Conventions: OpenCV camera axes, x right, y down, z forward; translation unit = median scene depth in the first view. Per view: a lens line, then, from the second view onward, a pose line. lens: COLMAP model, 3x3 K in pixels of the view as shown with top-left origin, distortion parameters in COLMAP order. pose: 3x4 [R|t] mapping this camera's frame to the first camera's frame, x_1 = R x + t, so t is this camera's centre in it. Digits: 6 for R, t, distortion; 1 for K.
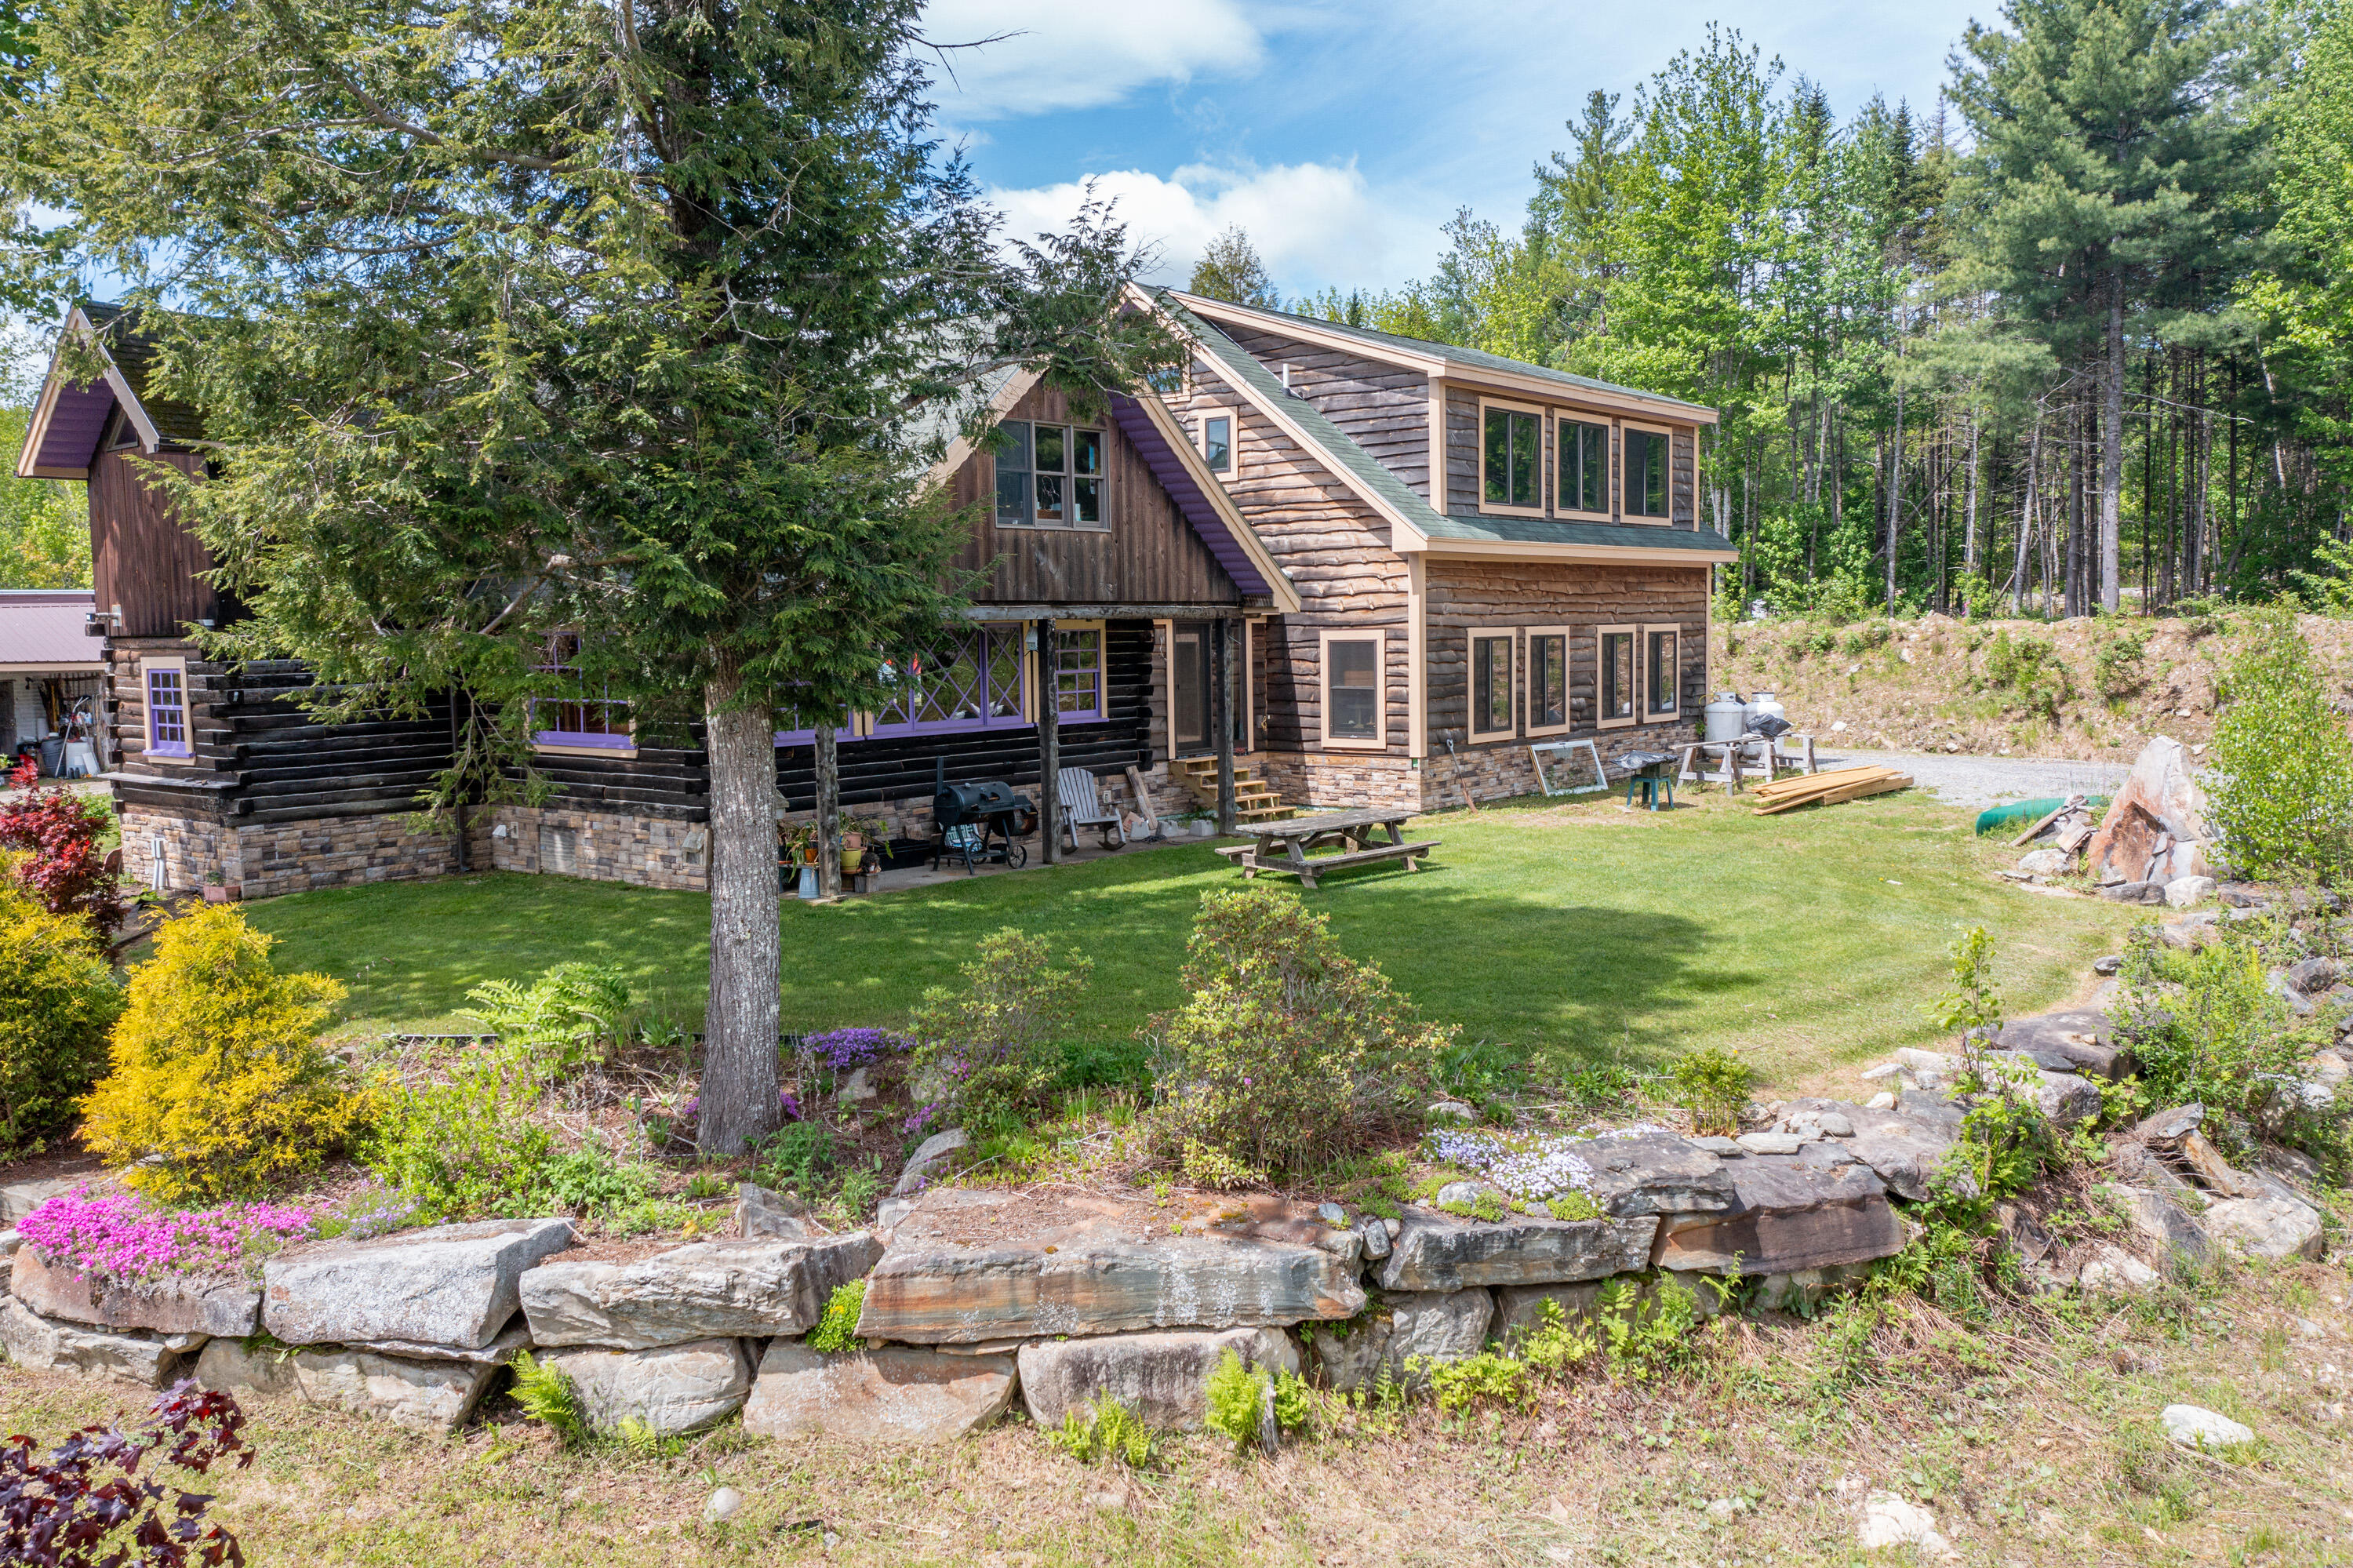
lens RADIAL K [[1859.8, 0, 1184.6], [0, 1859.8, 787.7], [0, 0, 1]] dist [-0.017470, 0.012033]
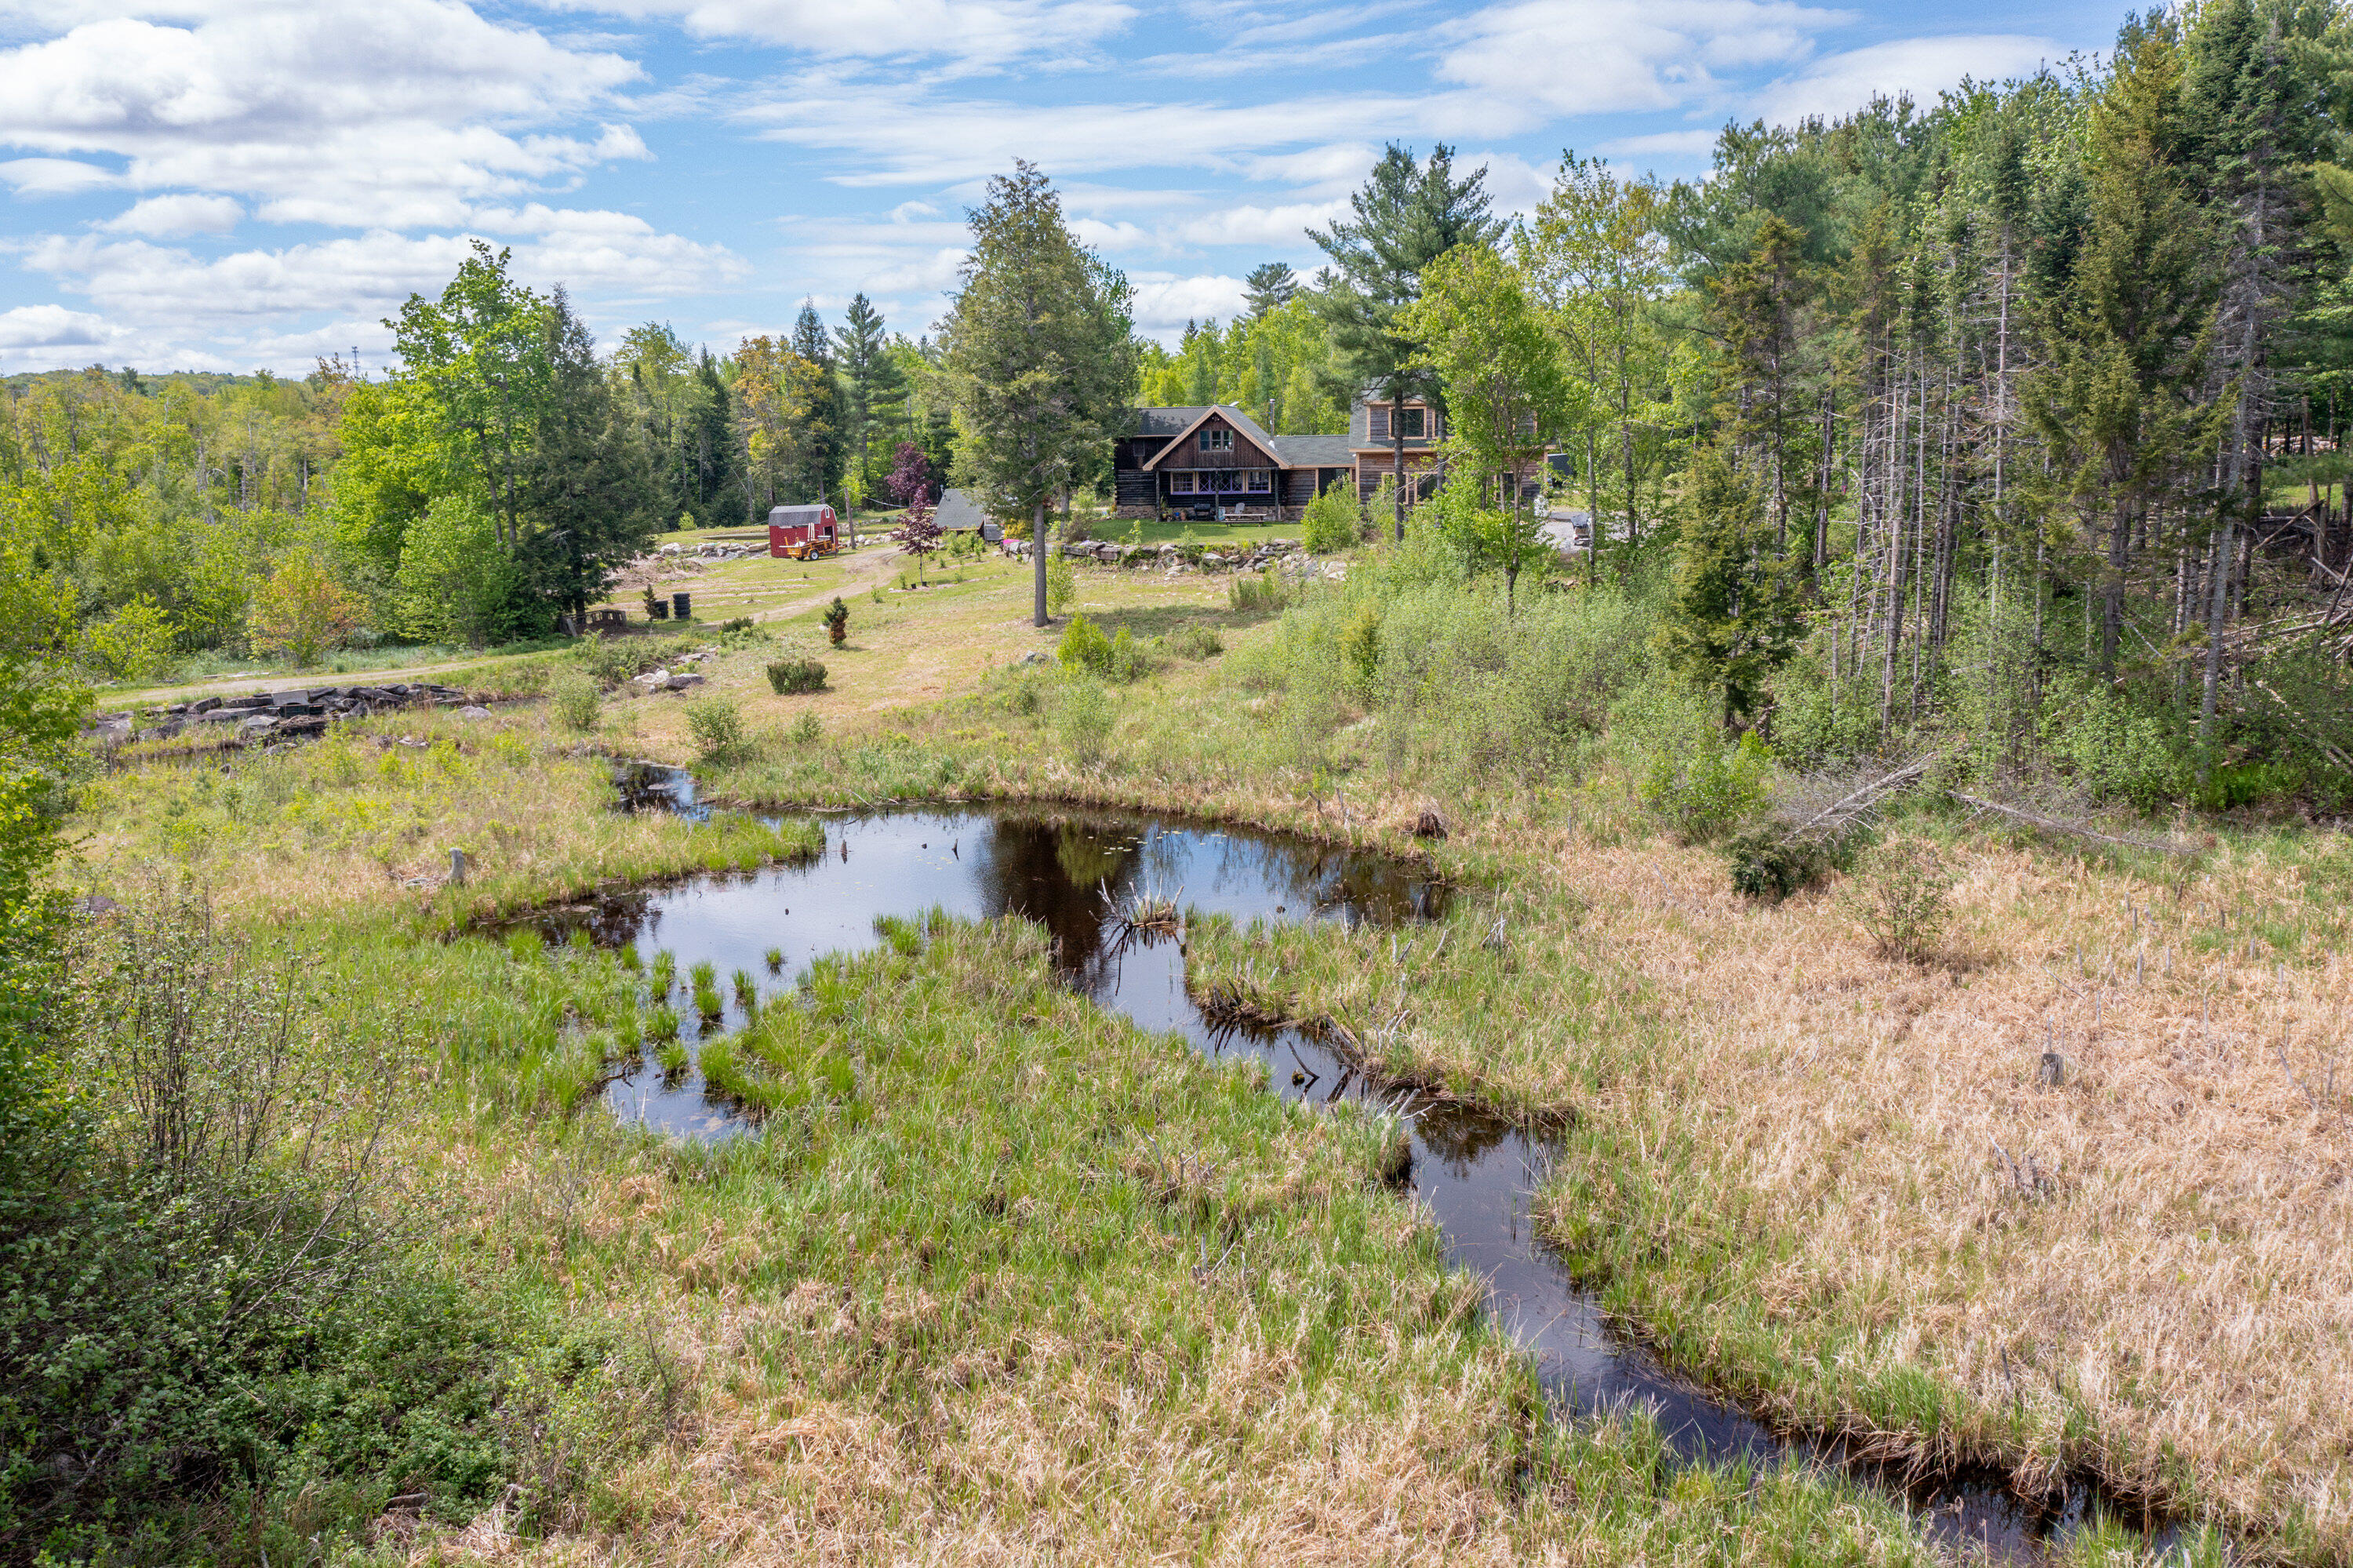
lens RADIAL K [[1859.8, 0, 1183.6], [0, 1859.8, 801.5], [0, 0, 1]] dist [-0.017470, 0.012033]
pose [[0.520696, 0.174218, -0.835777, 3.069296], [-0.067434, 0.984292, 0.163164, -0.018990], [0.851075, -0.028599, 0.524265, -1.234405]]
